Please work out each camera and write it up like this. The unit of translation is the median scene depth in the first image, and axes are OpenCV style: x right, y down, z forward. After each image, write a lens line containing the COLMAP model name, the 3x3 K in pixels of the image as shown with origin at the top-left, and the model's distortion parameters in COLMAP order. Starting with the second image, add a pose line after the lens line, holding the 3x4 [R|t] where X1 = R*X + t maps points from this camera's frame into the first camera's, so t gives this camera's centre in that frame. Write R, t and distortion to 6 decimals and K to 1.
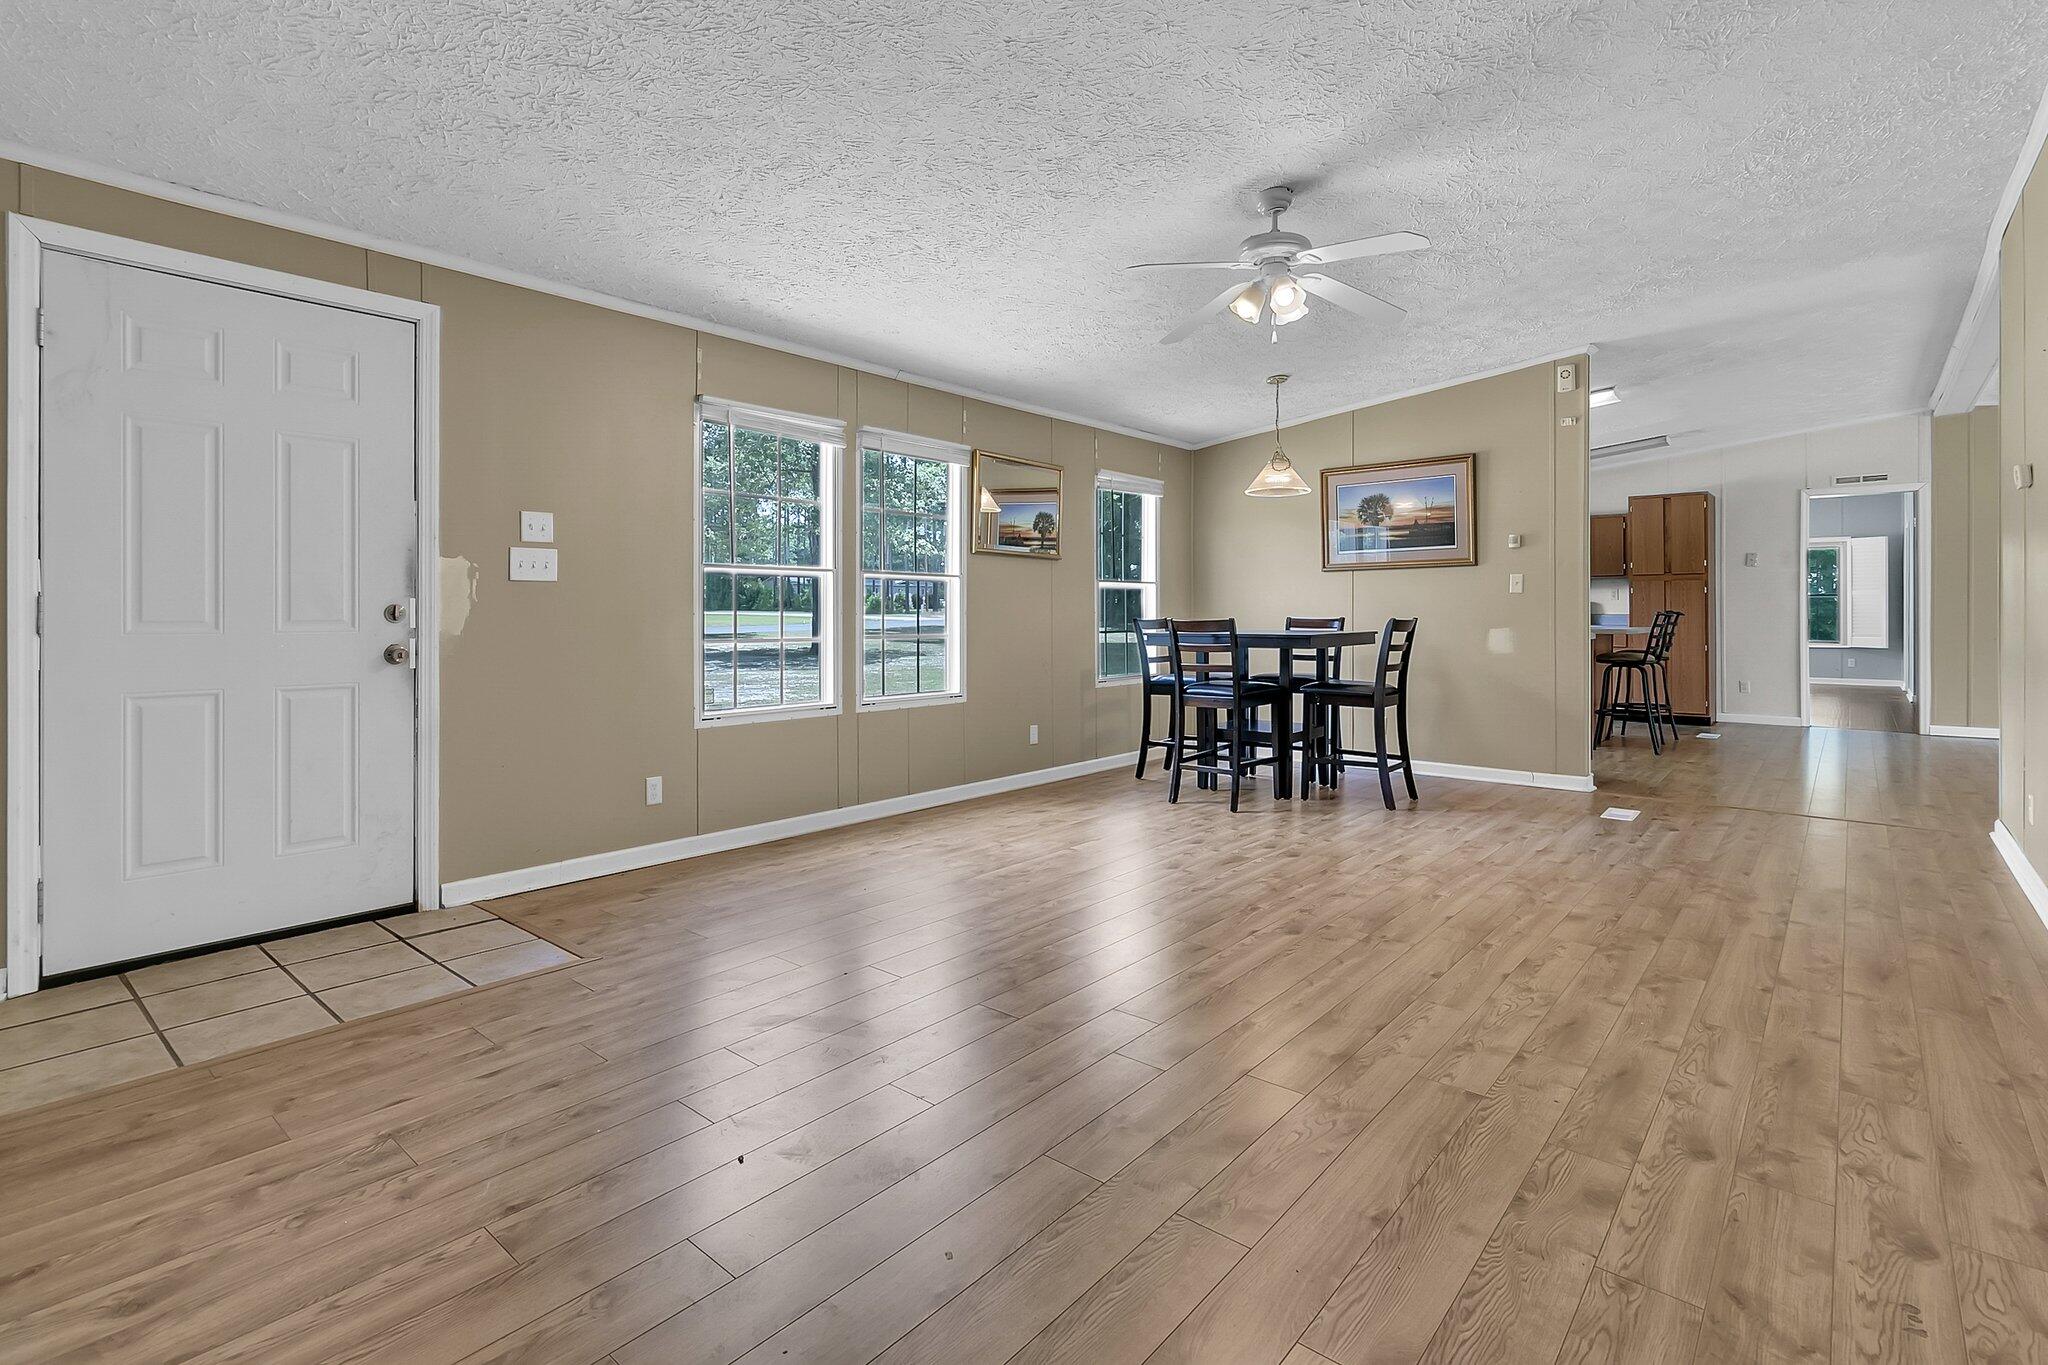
lens RADIAL K [[965.3, 0, 1029.5], [0, 965.3, 637.9], [0, 0, 1]] dist [0.002326, 0.000217]
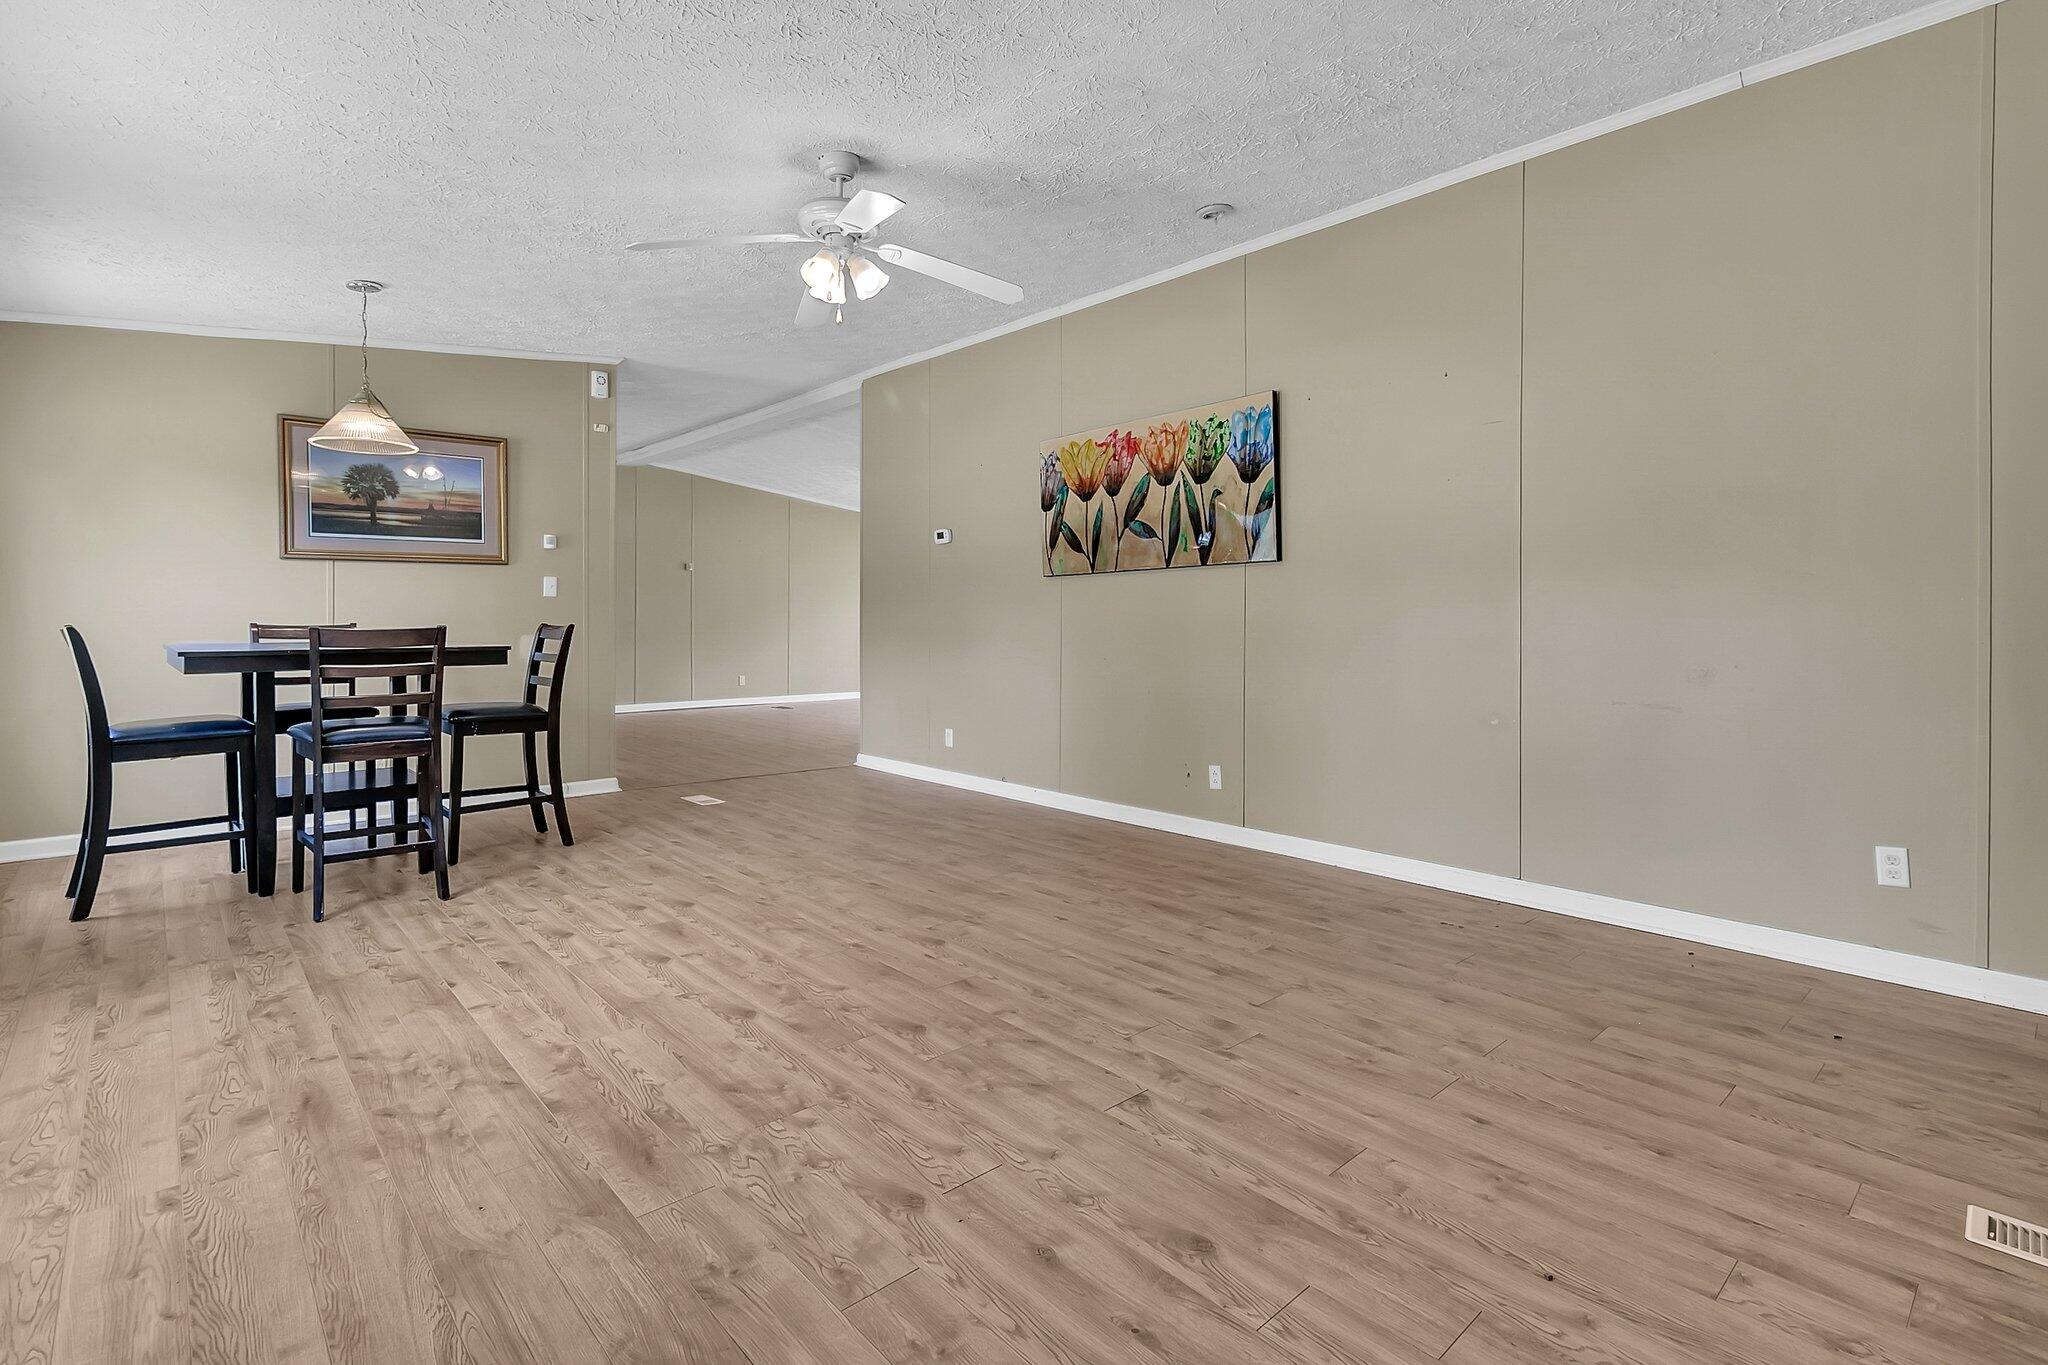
lens RADIAL K [[965.3, 0, 1029.5], [0, 965.3, 637.9], [0, 0, 1]] dist [0.002326, 0.000217]
pose [[0.124273, -0.018287, 0.992079, -0.385380], [0.022379, 0.999627, 0.015623, -0.011370], [-0.991996, 0.020260, 0.124636, 0.435918]]
